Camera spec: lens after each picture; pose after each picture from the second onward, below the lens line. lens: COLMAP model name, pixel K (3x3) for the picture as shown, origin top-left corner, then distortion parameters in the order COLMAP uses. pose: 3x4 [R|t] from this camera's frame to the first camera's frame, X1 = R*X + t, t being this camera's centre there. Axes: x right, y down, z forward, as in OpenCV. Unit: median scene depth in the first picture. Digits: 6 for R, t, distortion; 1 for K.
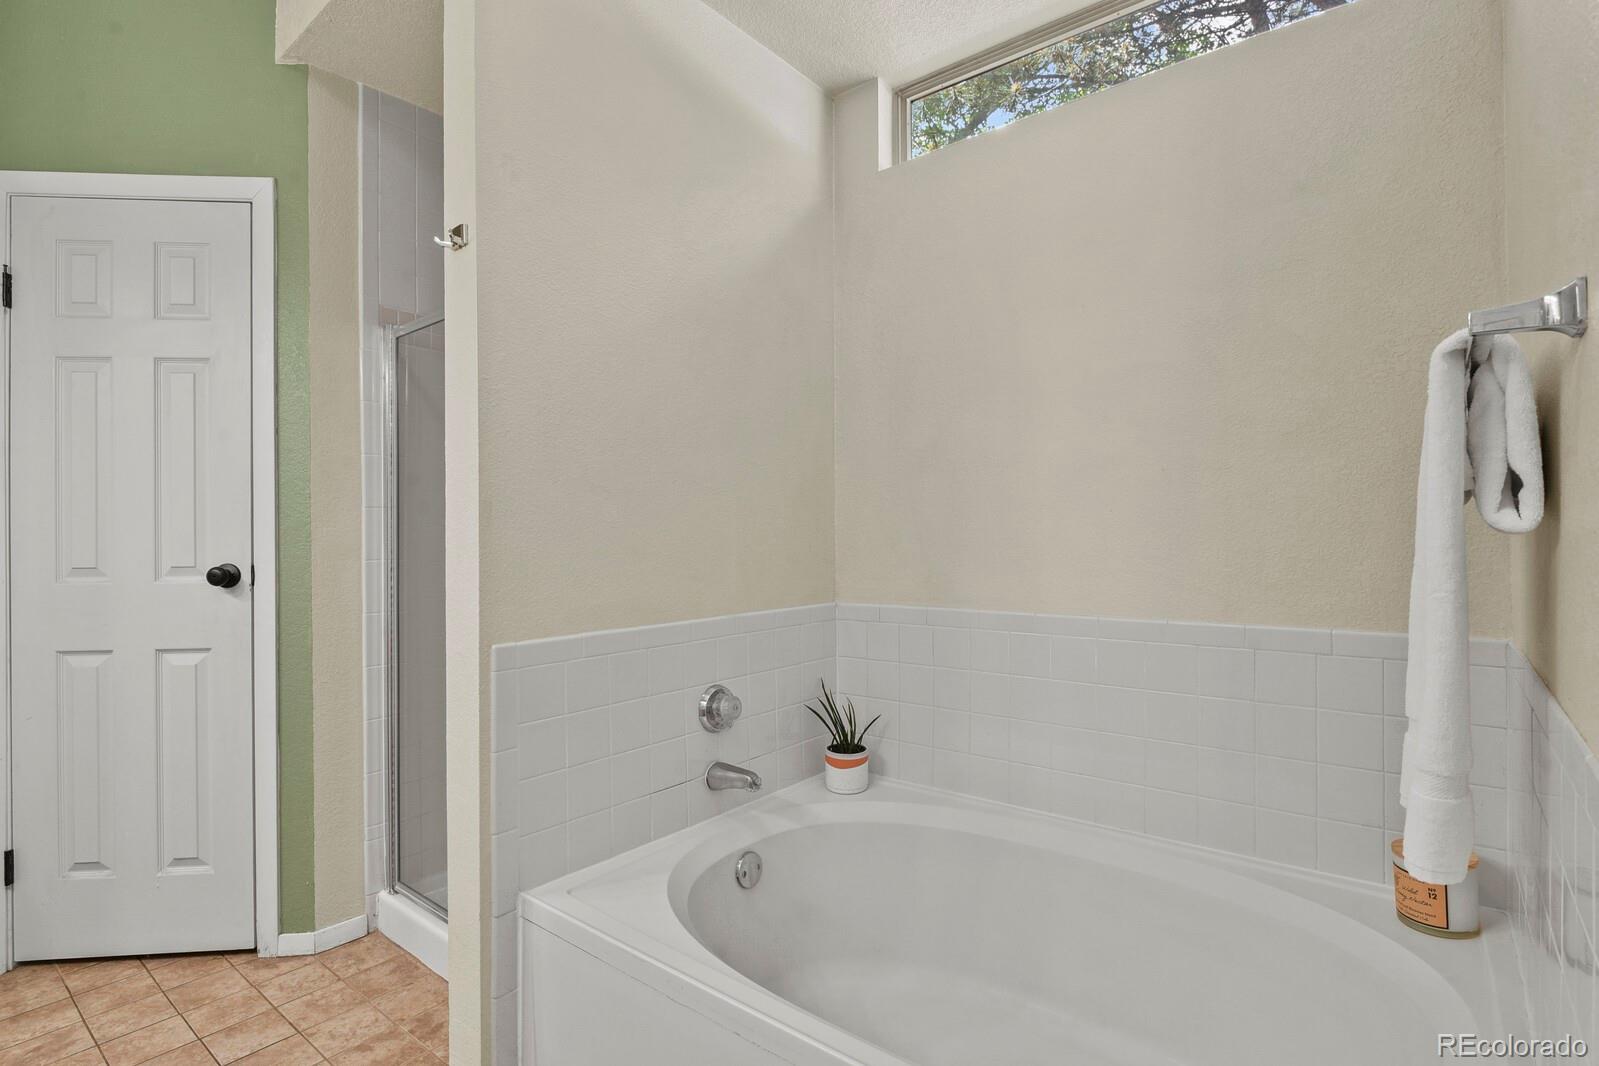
lens RADIAL K [[774.9, 0, 798.2], [0, 774.9, 541.3], [0, 0, 1]] dist [-0.001660, -0.004360]
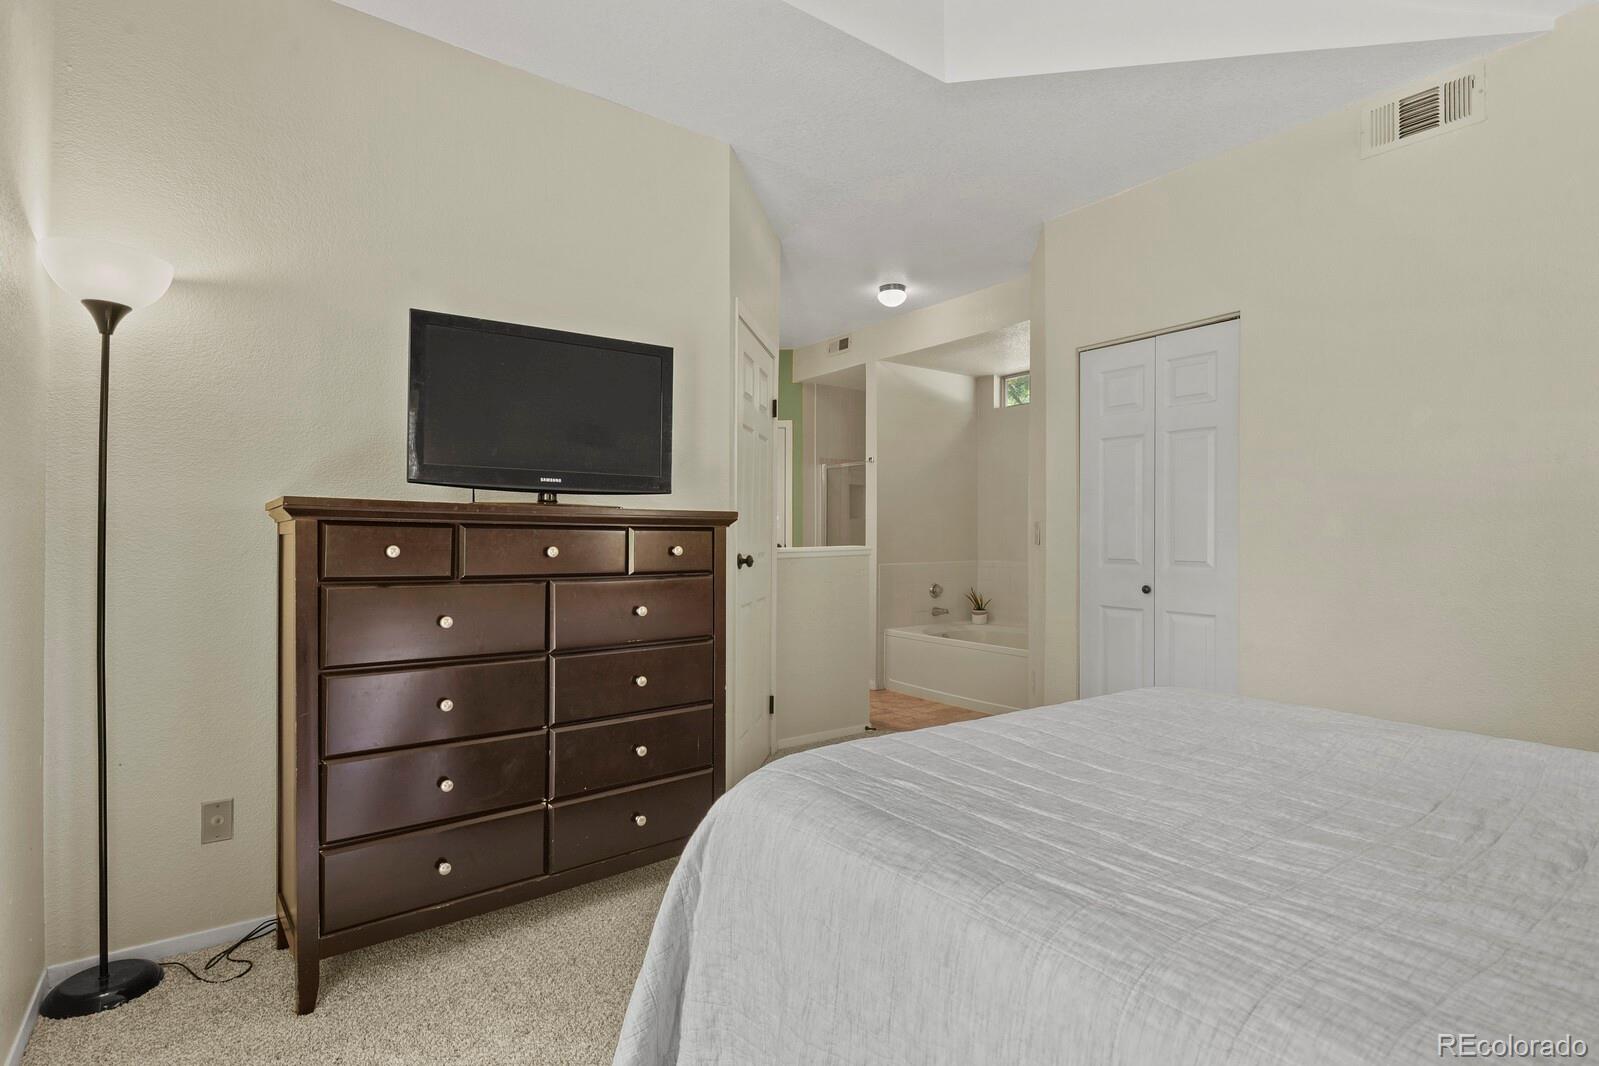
lens RADIAL K [[774.9, 0, 800.3], [0, 774.9, 530.0], [0, 0, 1]] dist [-0.001660, -0.004360]
pose [[0.969027, 0.008017, -0.246825, 0.134671], [-0.009082, 0.999954, -0.003174, -0.017474], [0.246788, 0.005317, 0.969055, -2.128331]]
